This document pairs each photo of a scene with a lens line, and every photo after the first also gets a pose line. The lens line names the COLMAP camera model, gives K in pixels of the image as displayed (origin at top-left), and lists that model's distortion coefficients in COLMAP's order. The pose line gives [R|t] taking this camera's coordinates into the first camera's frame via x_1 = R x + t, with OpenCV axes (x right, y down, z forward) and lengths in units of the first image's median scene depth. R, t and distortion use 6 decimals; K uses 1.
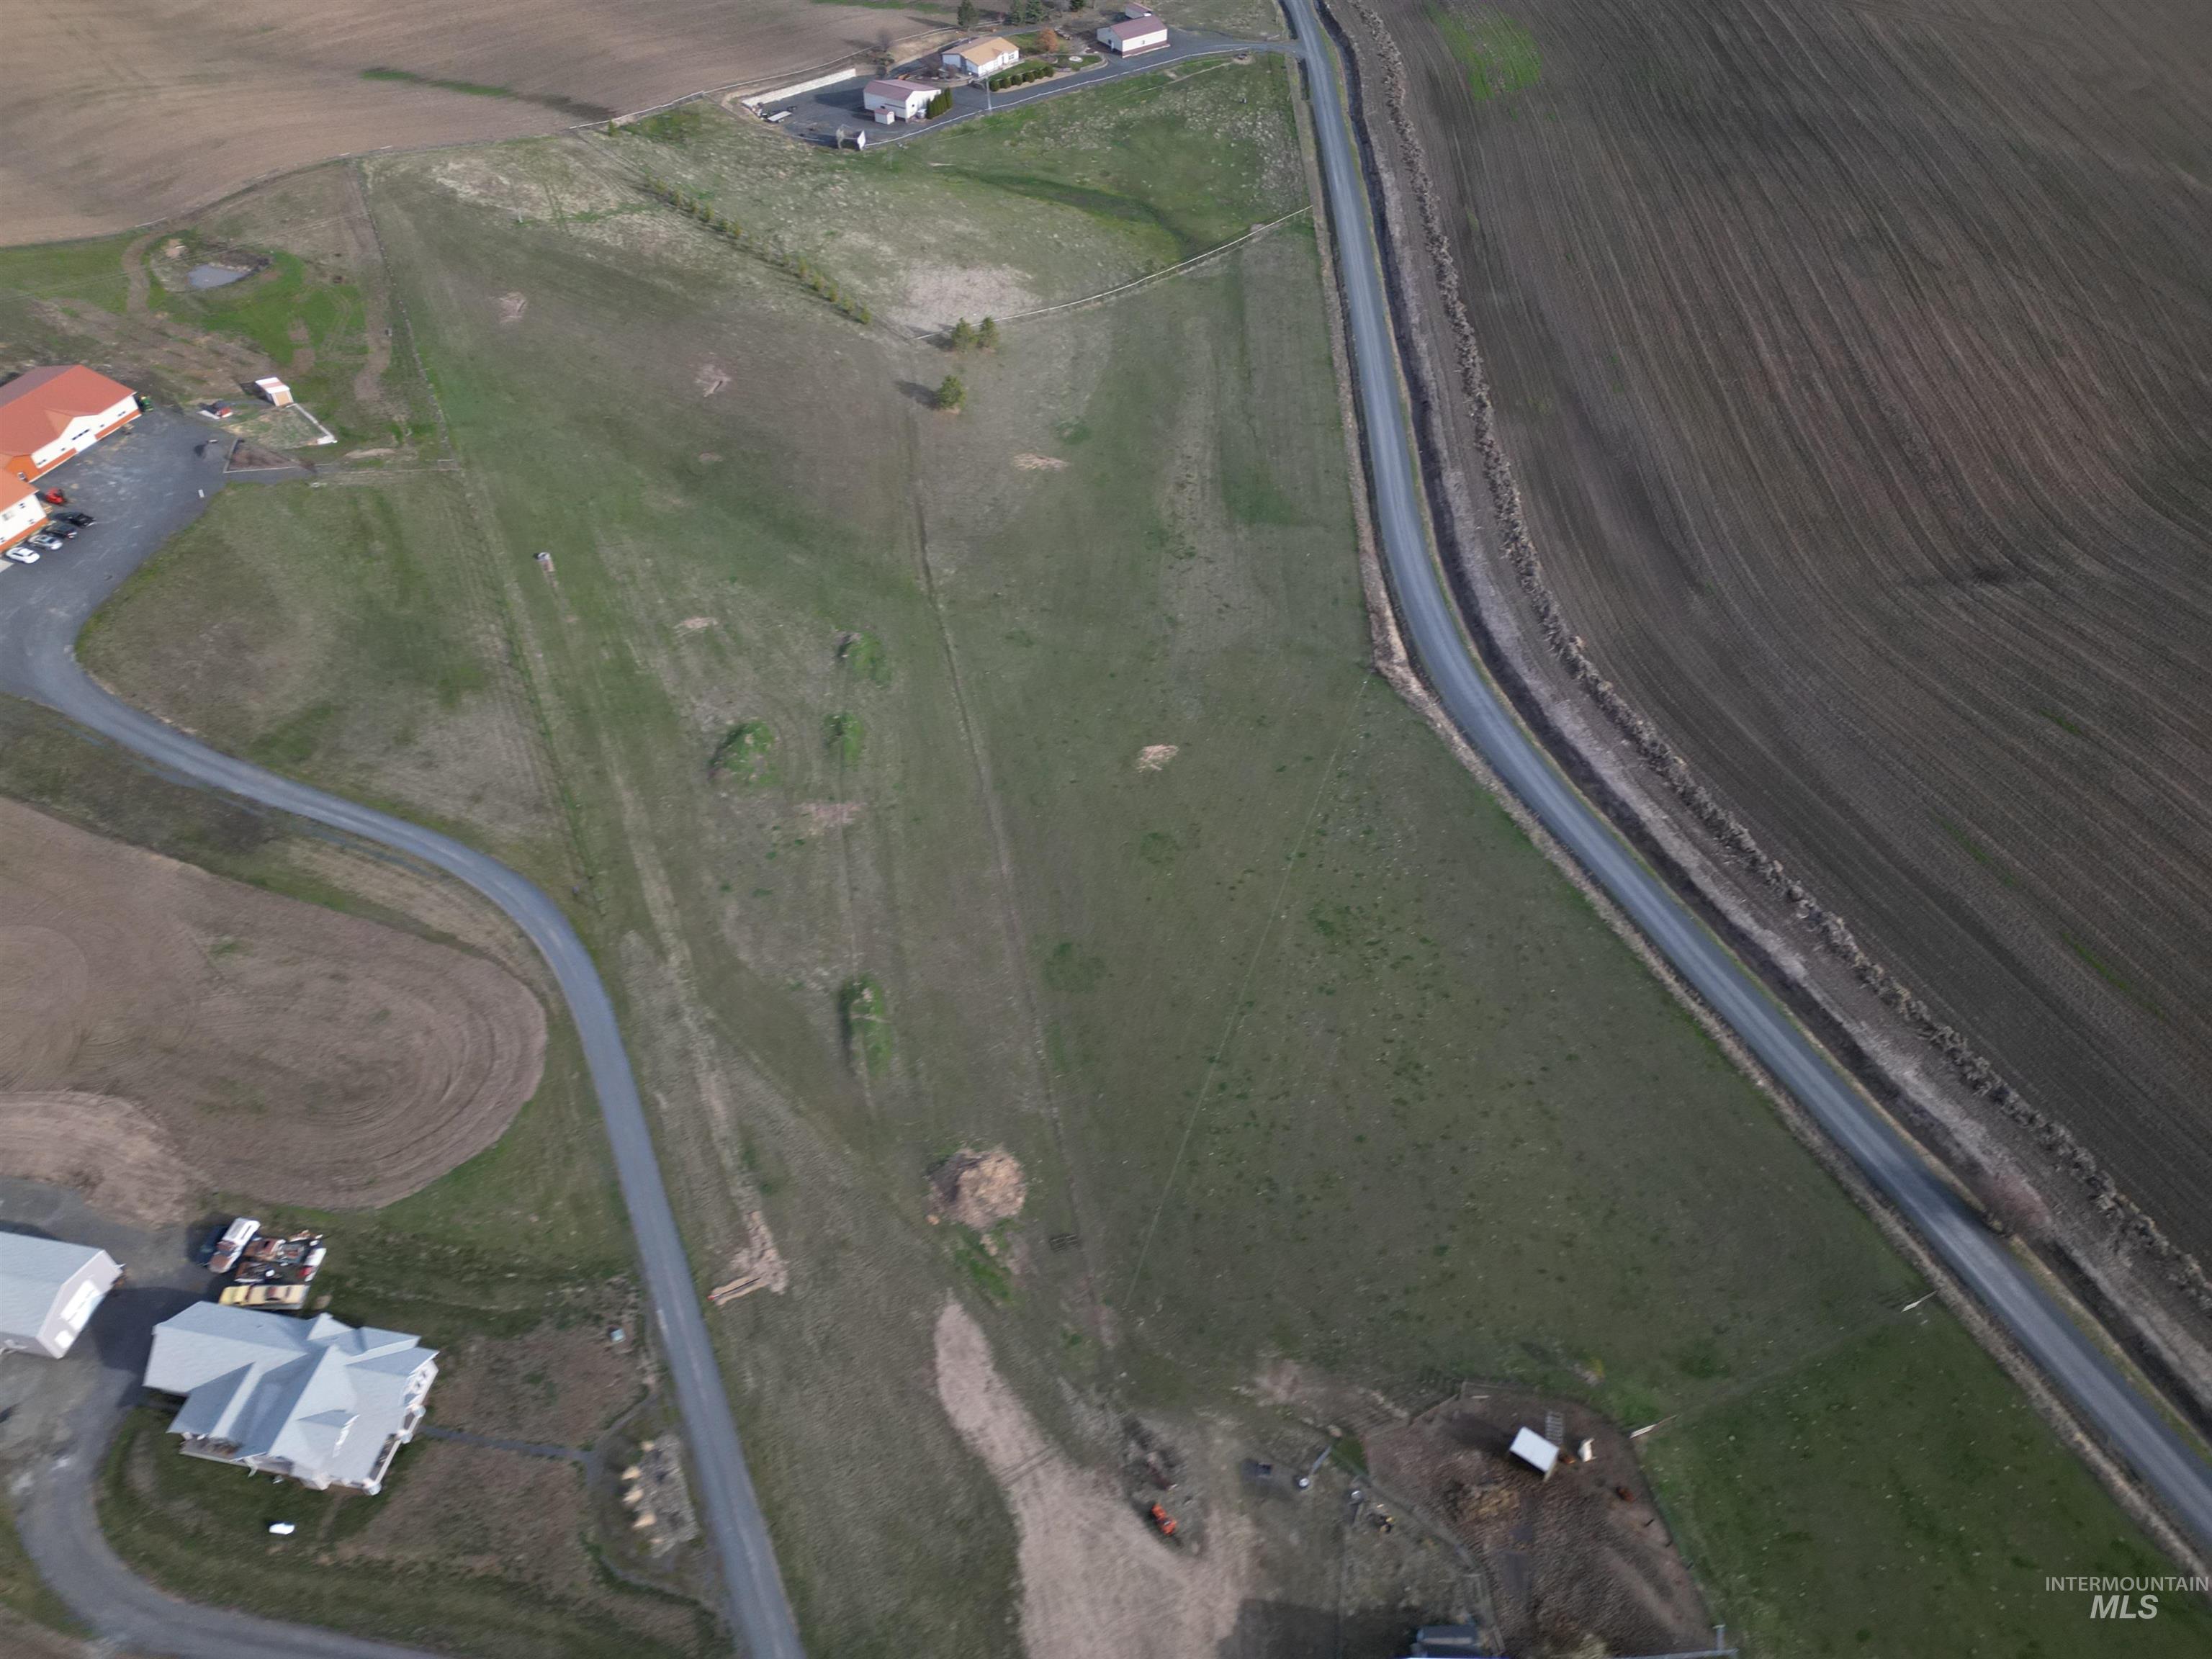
lens RADIAL K [[1546.6, 0, 1106.0], [0, 1546.6, 829.5], [0, 0, 1]] dist [0.085728, -0.089140]
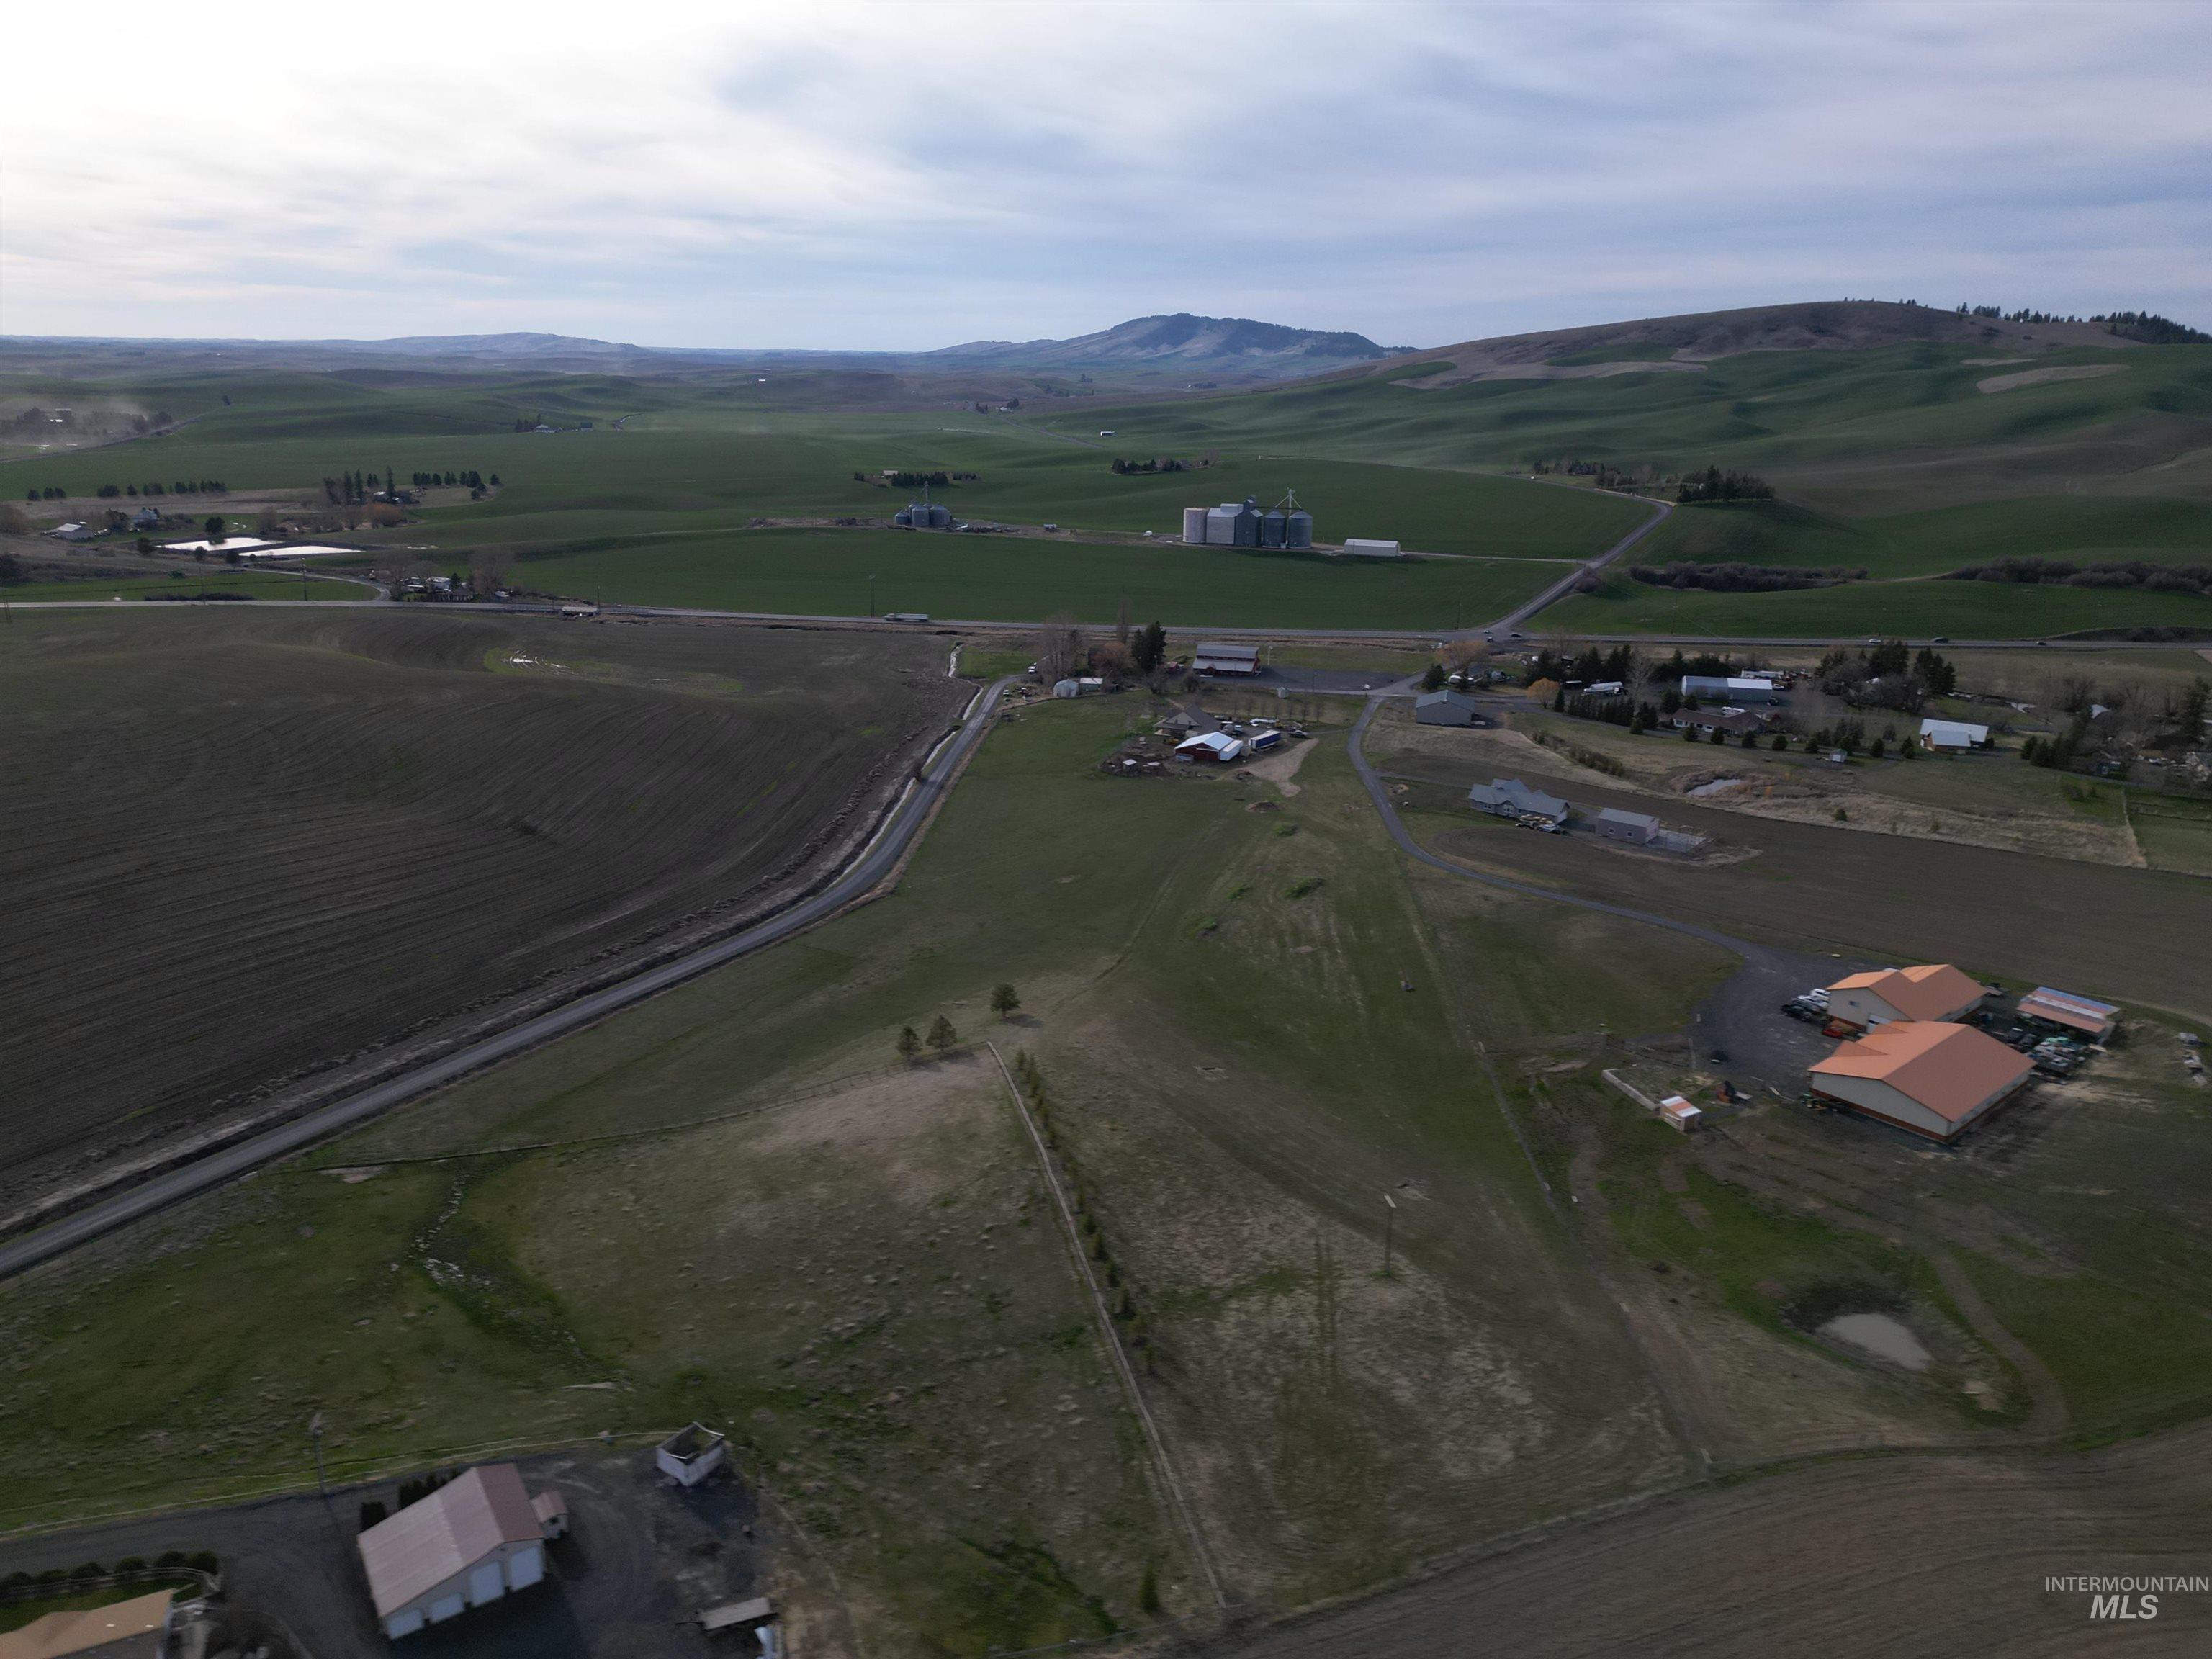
lens RADIAL K [[1546.6, 0, 1106.0], [0, 1546.6, 829.5], [0, 0, 1]] dist [0.085728, -0.089140]
pose [[-0.885929, -0.153611, 0.437645, -0.791990], [0.315607, 0.491789, 0.811502, -1.540417], [-0.339884, 0.857058, -0.387209, 1.727205]]
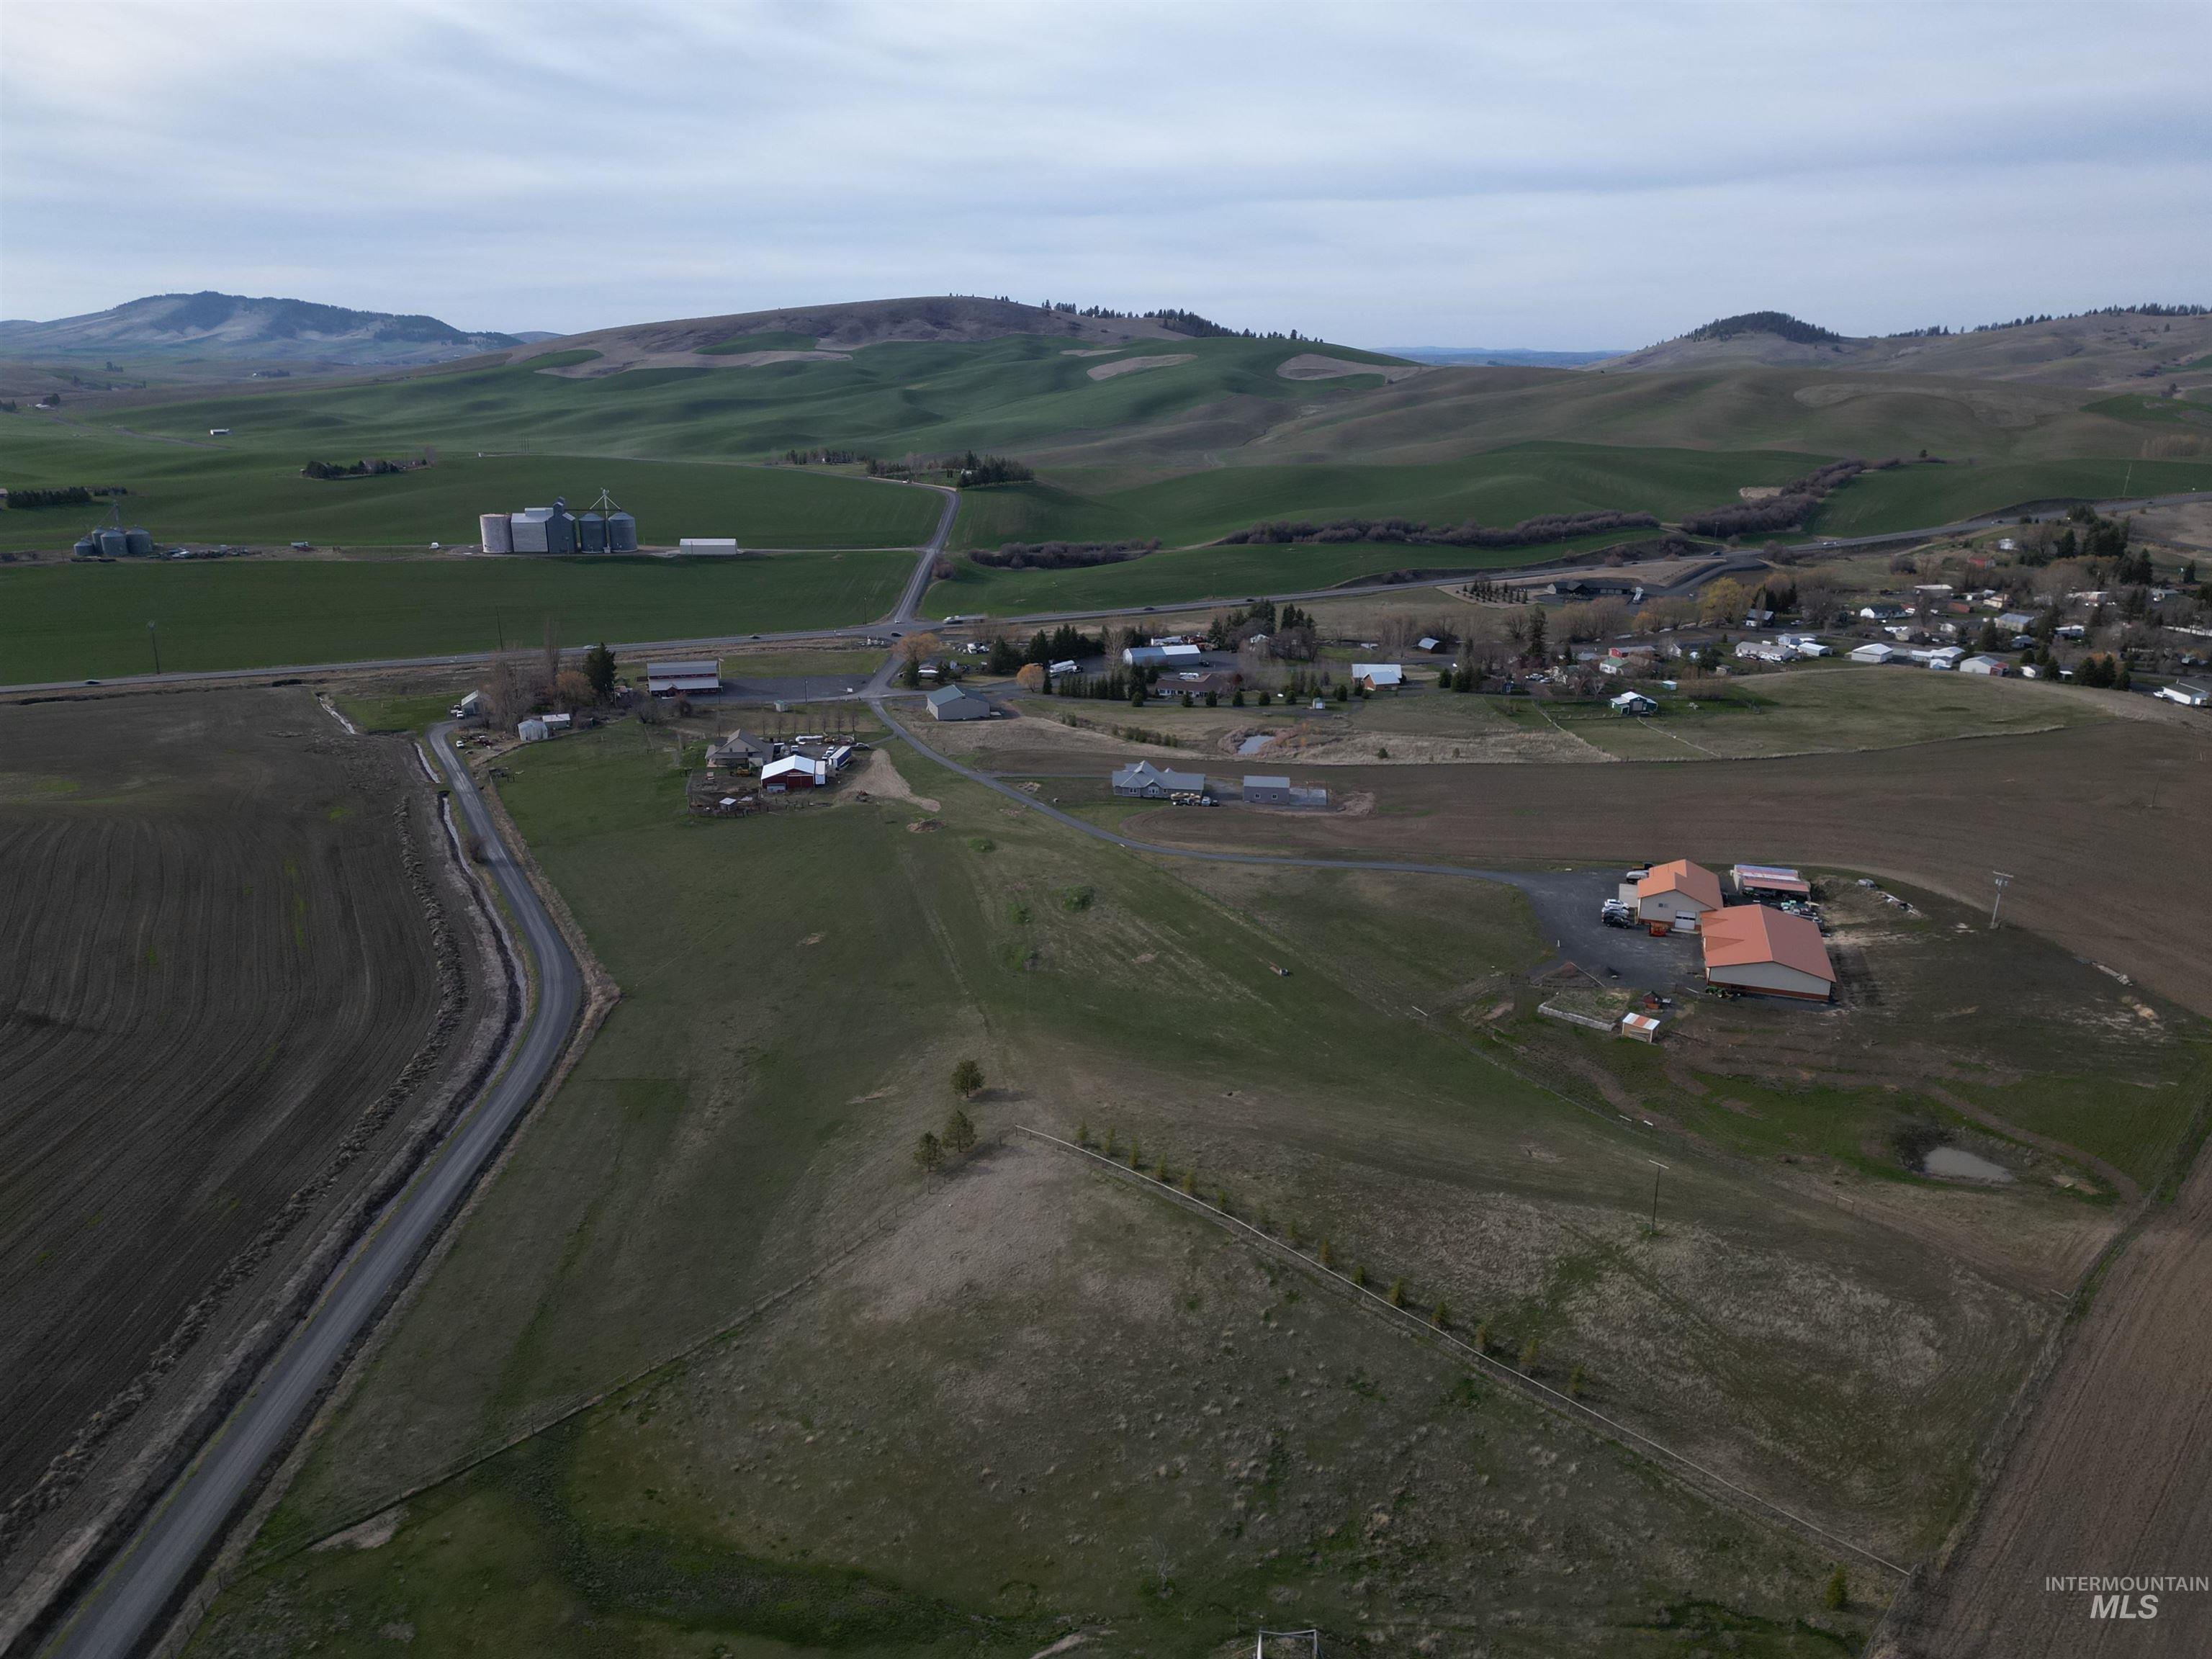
lens RADIAL K [[1546.6, 0, 1106.0], [0, 1546.6, 829.5], [0, 0, 1]] dist [0.085728, -0.089140]
pose [[-0.997513, 0.006310, -0.070200, -0.159152], [-0.059287, 0.463521, 0.884100, -1.565945], [0.038117, 0.886064, -0.461994, 1.753372]]
